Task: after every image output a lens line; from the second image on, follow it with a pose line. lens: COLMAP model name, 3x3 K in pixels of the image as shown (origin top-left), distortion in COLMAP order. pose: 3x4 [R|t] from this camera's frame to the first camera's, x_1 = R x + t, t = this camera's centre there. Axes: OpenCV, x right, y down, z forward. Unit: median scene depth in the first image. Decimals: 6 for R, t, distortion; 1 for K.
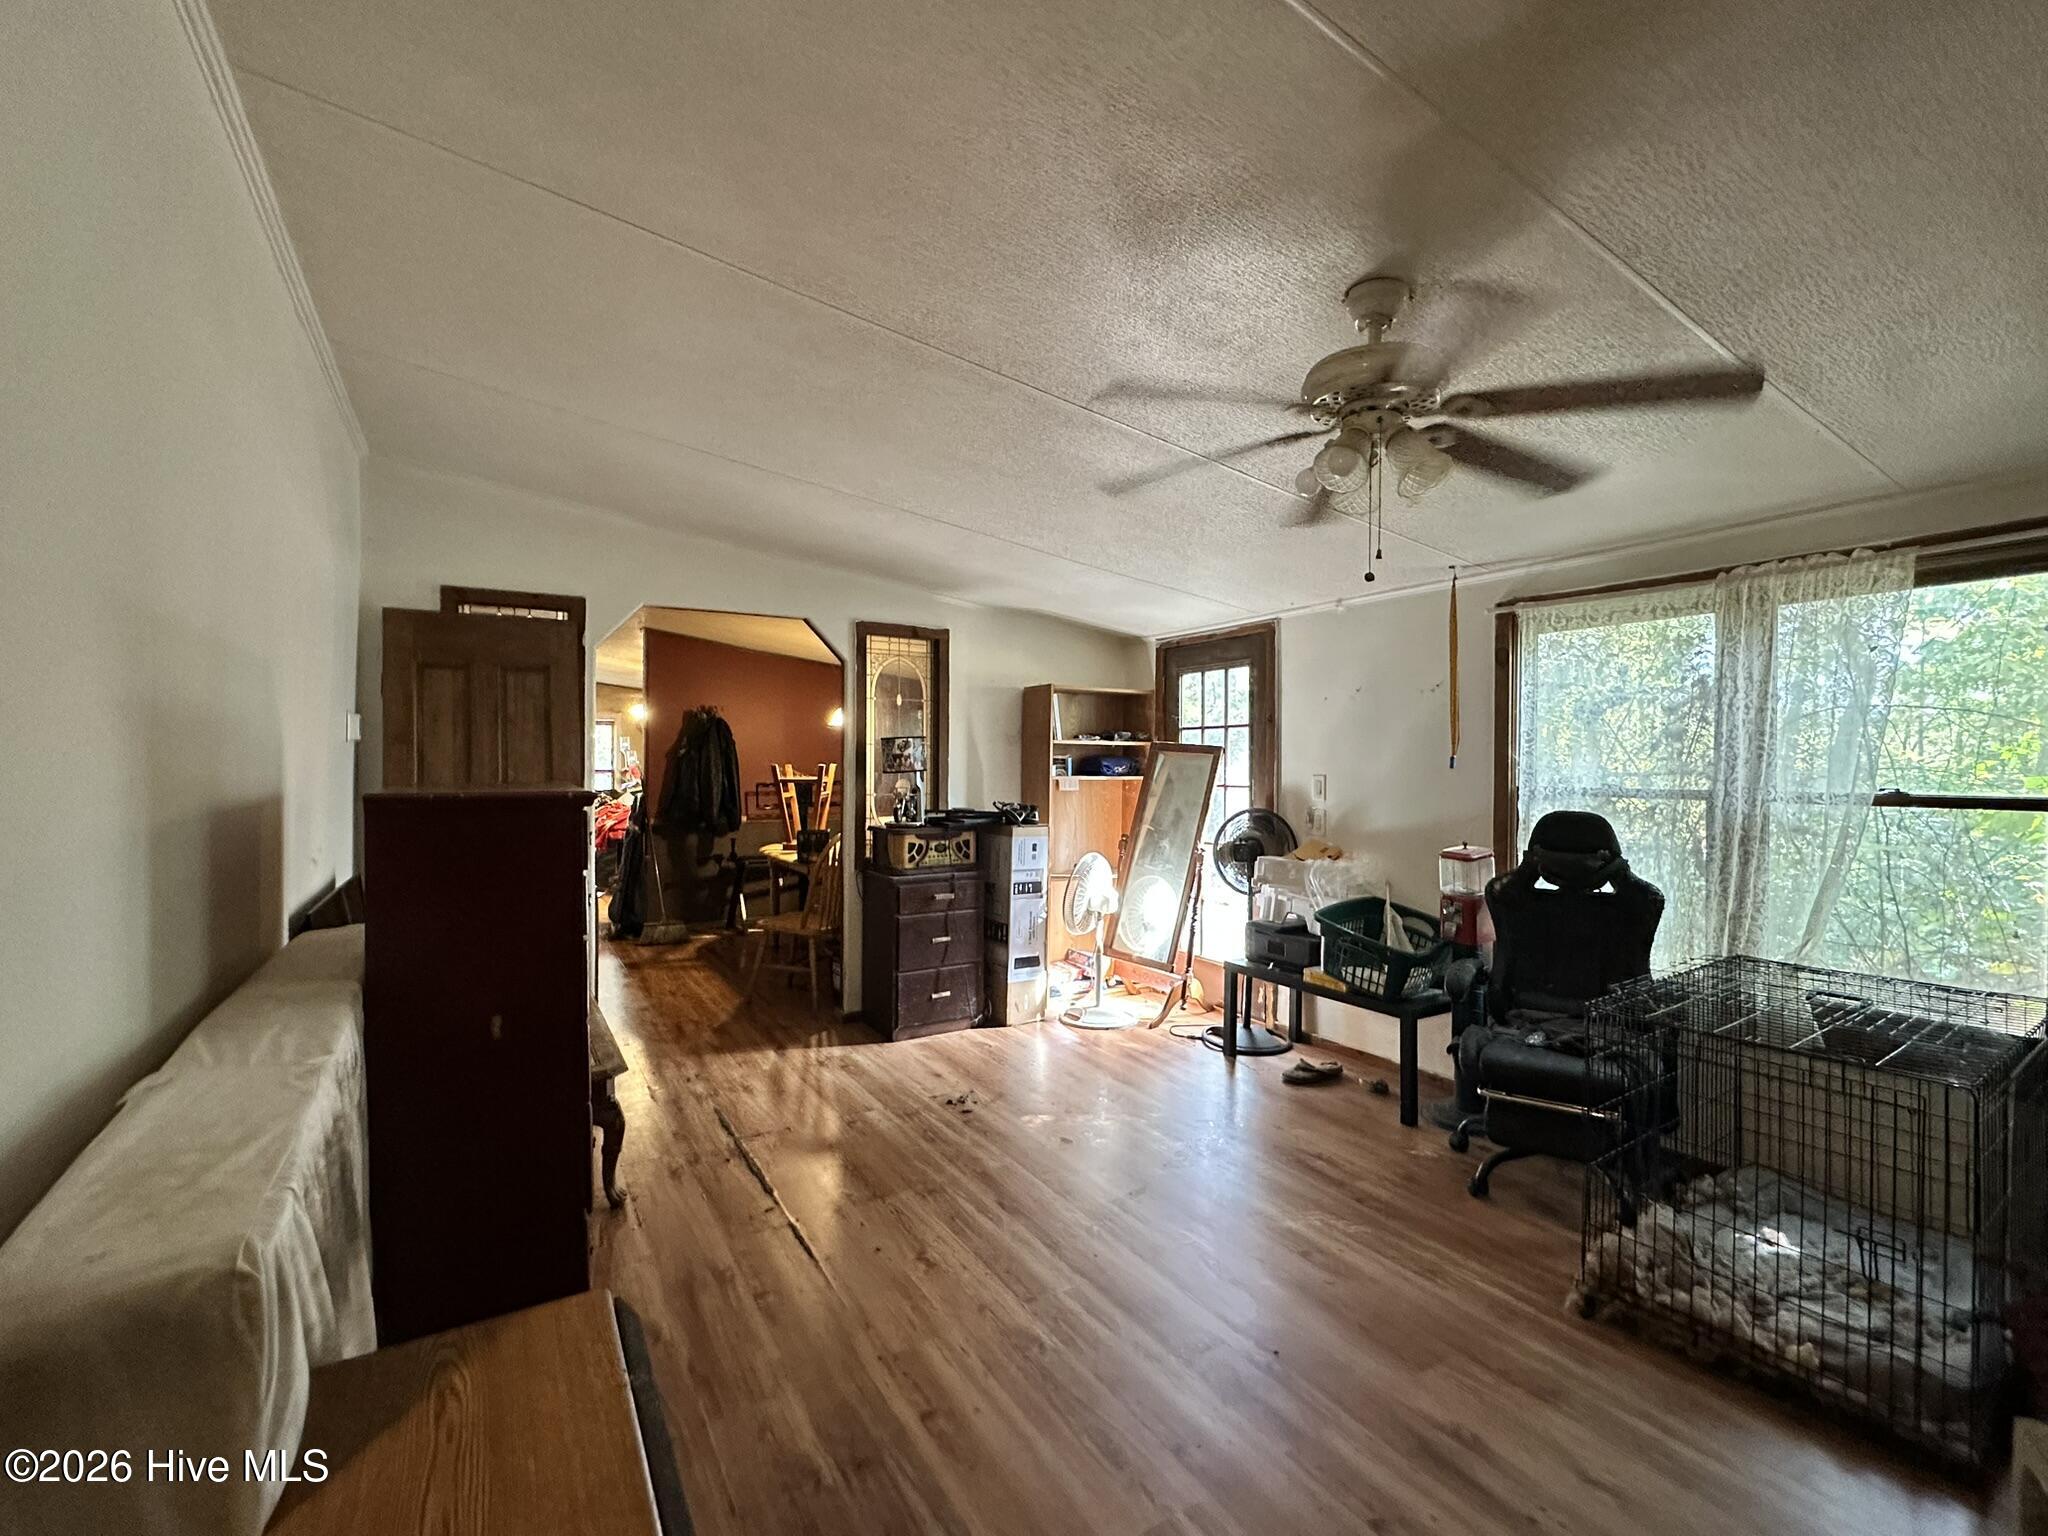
lens RADIAL K [[894.9, 0, 1018.5], [0, 894.9, 771.4], [0, 0, 1]] dist [-0.003063, 0.000704]
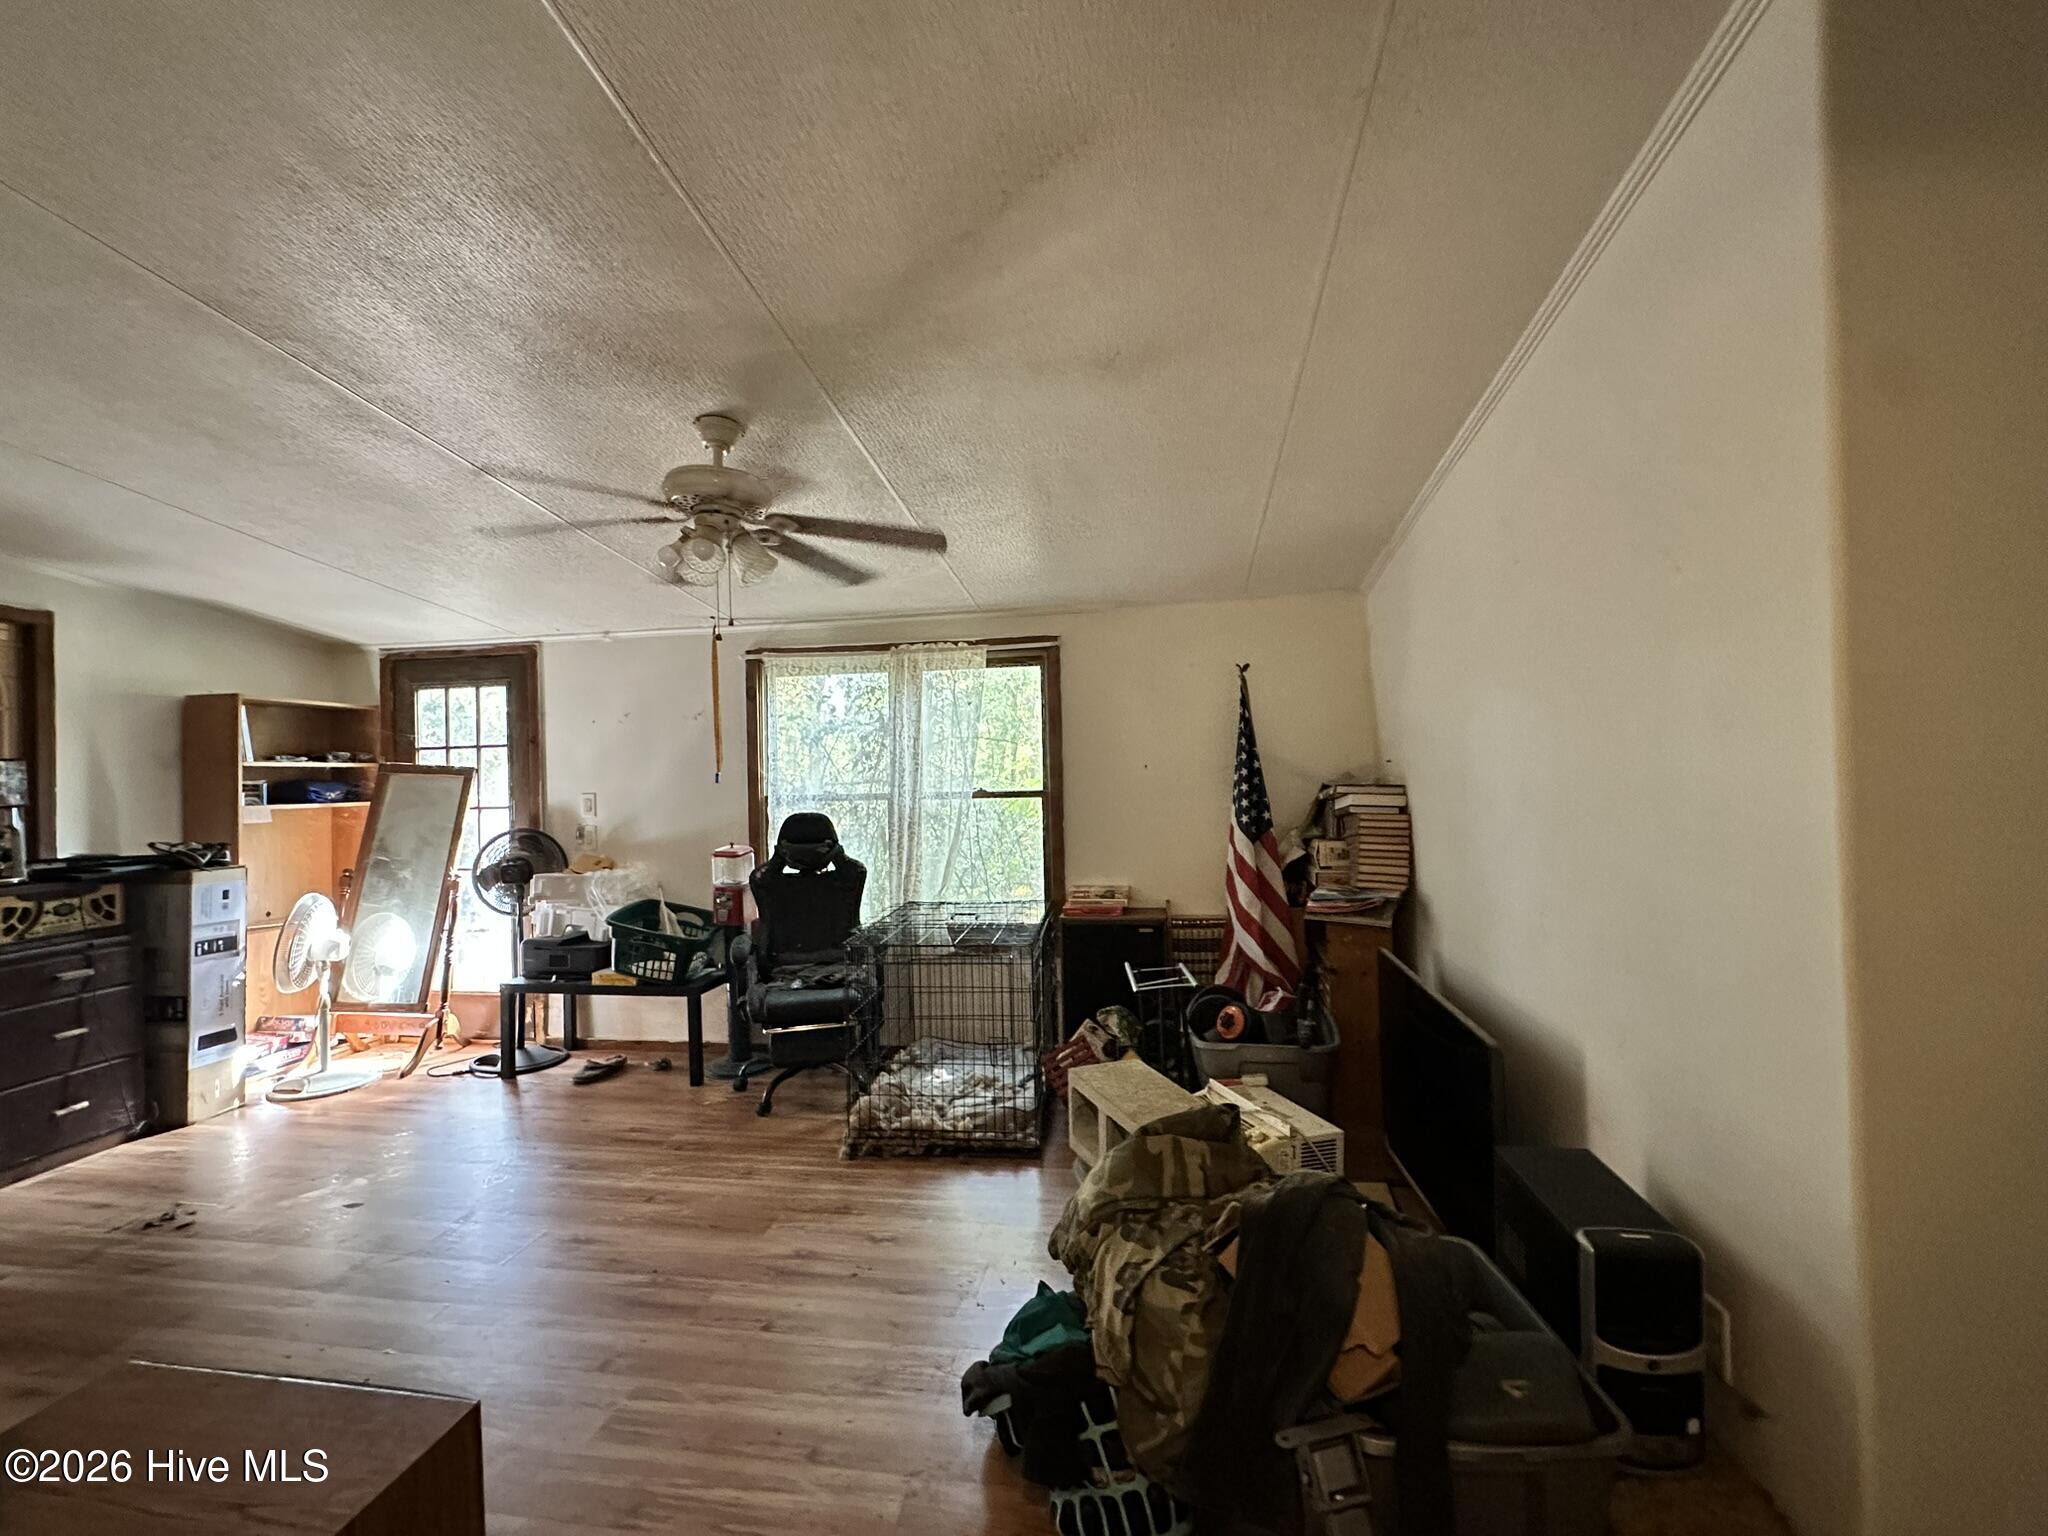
lens RADIAL K [[894.9, 0, 1018.5], [0, 894.9, 771.4], [0, 0, 1]] dist [-0.003063, 0.000704]
pose [[0.649401, -0.015799, 0.760282, -0.144313], [0.031432, 0.999487, -0.006079, 0.001054], [-0.759796, 0.027845, 0.649565, -0.082986]]
